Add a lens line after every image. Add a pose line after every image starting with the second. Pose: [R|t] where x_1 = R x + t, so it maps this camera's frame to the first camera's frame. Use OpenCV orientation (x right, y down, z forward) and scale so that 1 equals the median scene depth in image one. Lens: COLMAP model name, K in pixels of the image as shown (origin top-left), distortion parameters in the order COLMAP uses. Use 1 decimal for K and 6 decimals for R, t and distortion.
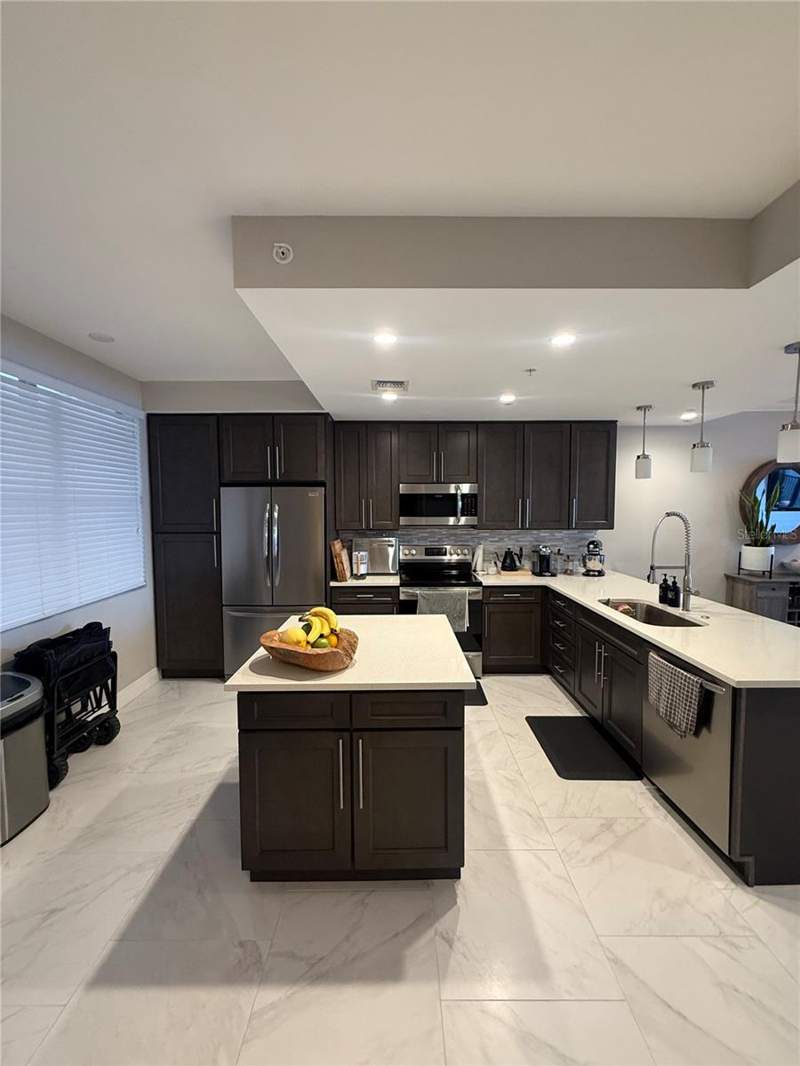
lens RADIAL K [[424.5, 0, 400.0], [0, 424.5, 533.0], [0, 0, 1]] dist [-0.000646, -0.000175]
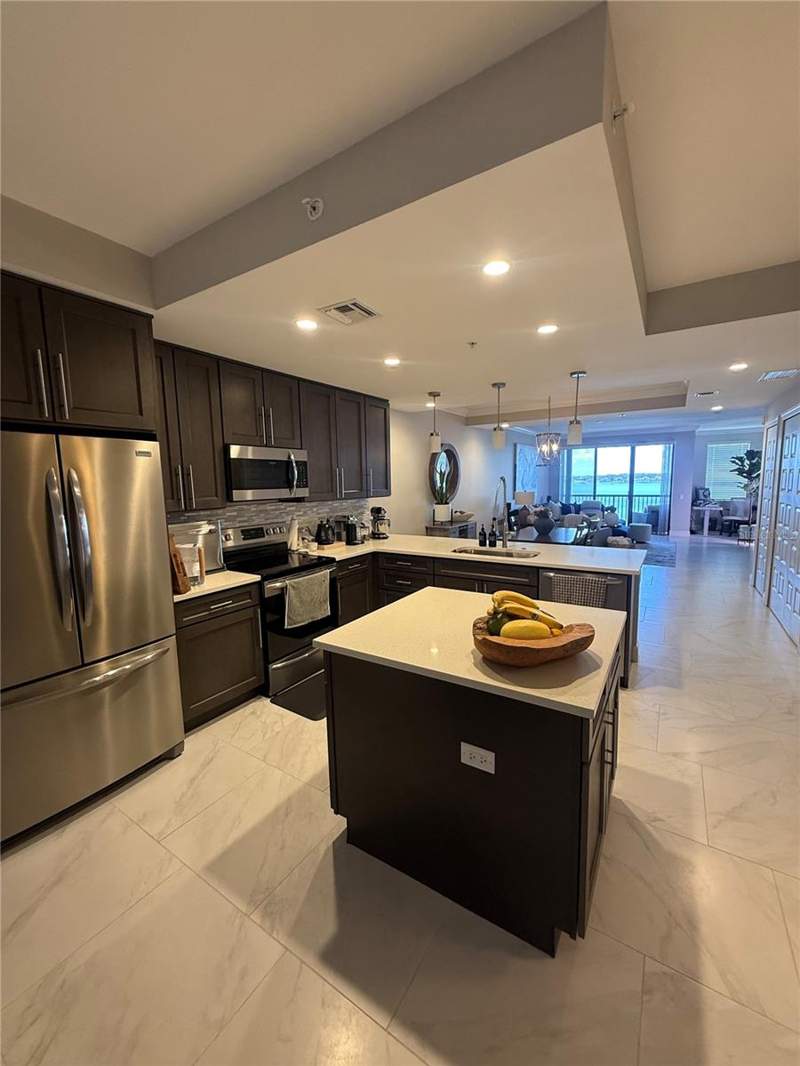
lens RADIAL K [[424.5, 0, 400.0], [0, 424.5, 533.0], [0, 0, 1]] dist [-0.000646, -0.000175]
pose [[0.541964, -0.111670, 0.832950, -0.465909], [0.070767, 0.993677, 0.087173, -0.007786], [-0.837417, 0.011701, 0.546439, 0.360040]]
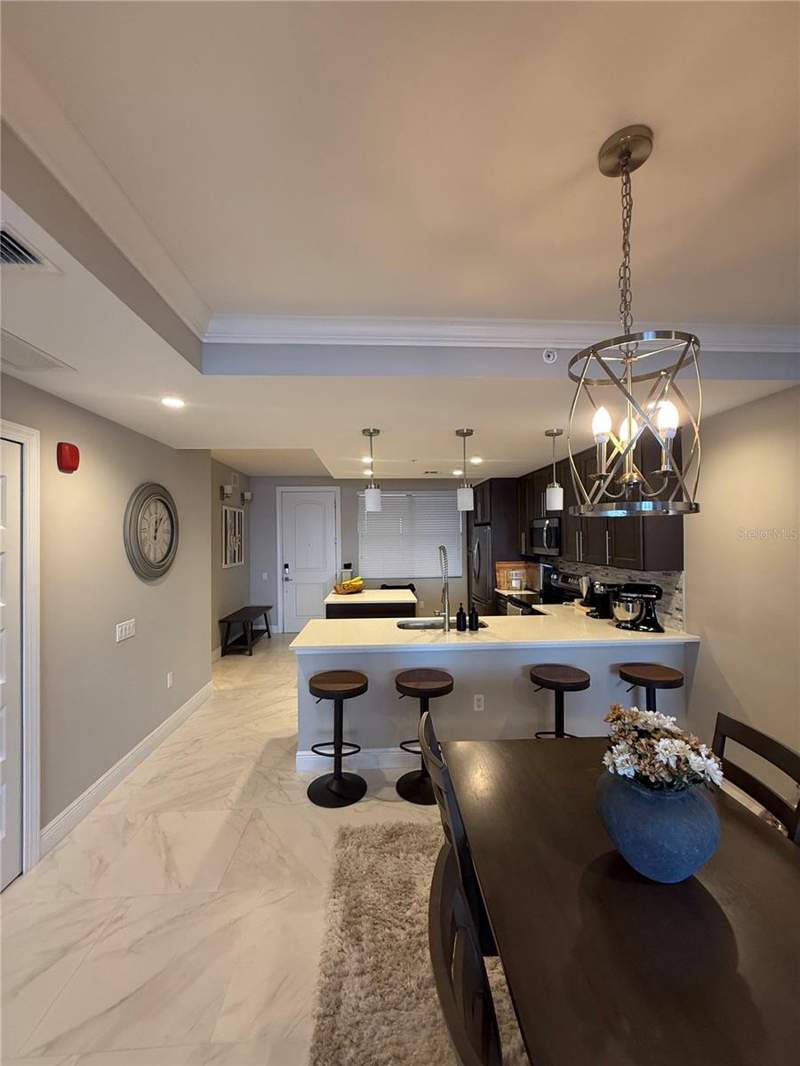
lens RADIAL K [[424.5, 0, 400.0], [0, 424.5, 533.0], [0, 0, 1]] dist [-0.000646, -0.000175]
pose [[0.047338, -0.004102, -0.998870, 1.287570], [-0.062705, 0.998007, -0.007070, -0.048215], [0.996909, 0.062968, 0.046987, 0.550634]]
